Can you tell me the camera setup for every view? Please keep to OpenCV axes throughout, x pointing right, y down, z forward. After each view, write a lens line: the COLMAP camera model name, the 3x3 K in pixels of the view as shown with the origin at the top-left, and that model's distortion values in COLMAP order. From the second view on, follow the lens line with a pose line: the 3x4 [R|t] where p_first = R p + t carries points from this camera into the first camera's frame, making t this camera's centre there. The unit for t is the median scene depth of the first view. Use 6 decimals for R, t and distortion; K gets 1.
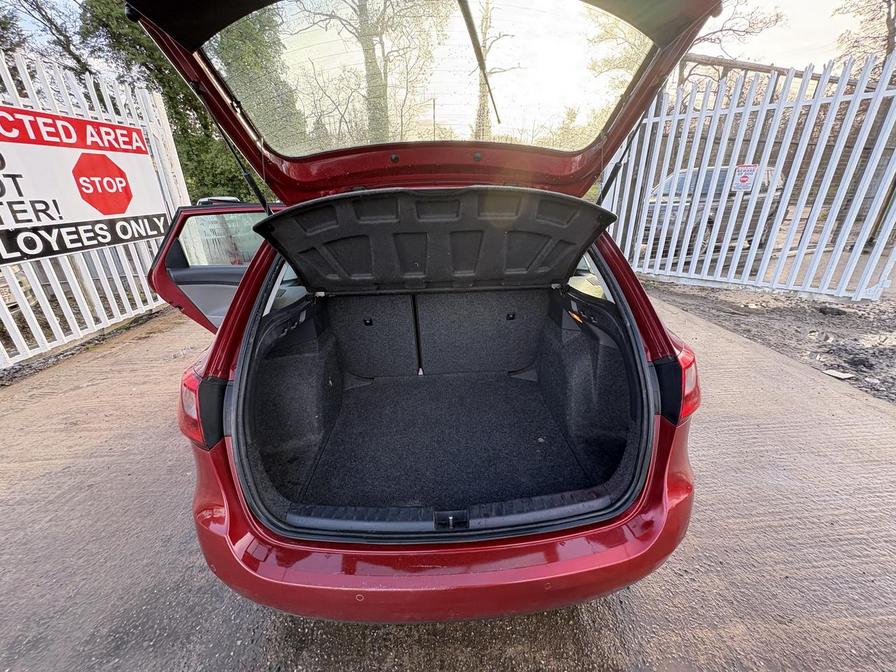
lens RADIAL K [[356.5, 0, 447.8], [0, 356.5, 336.4], [0, 0, 1]] dist [0.001006, 0.000041]
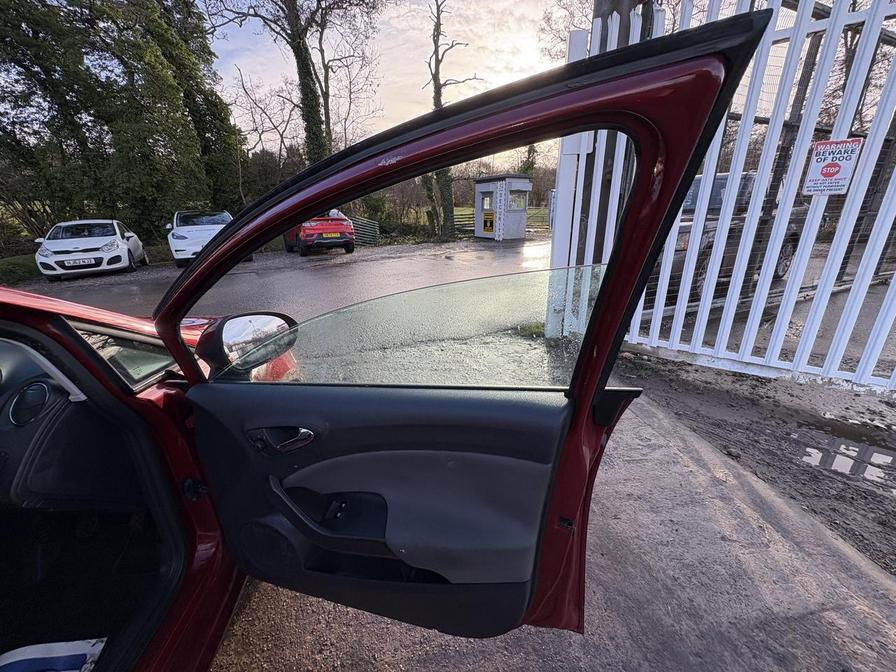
lens RADIAL K [[356.5, 0, 447.6], [0, 356.5, 335.5], [0, 0, 1]] dist [0.001006, 0.000041]
pose [[0.998632, -0.021546, 0.047651, 0.299012], [0.024377, 0.997922, -0.059648, -0.210470], [-0.046267, 0.060728, 0.997081, 0.579176]]
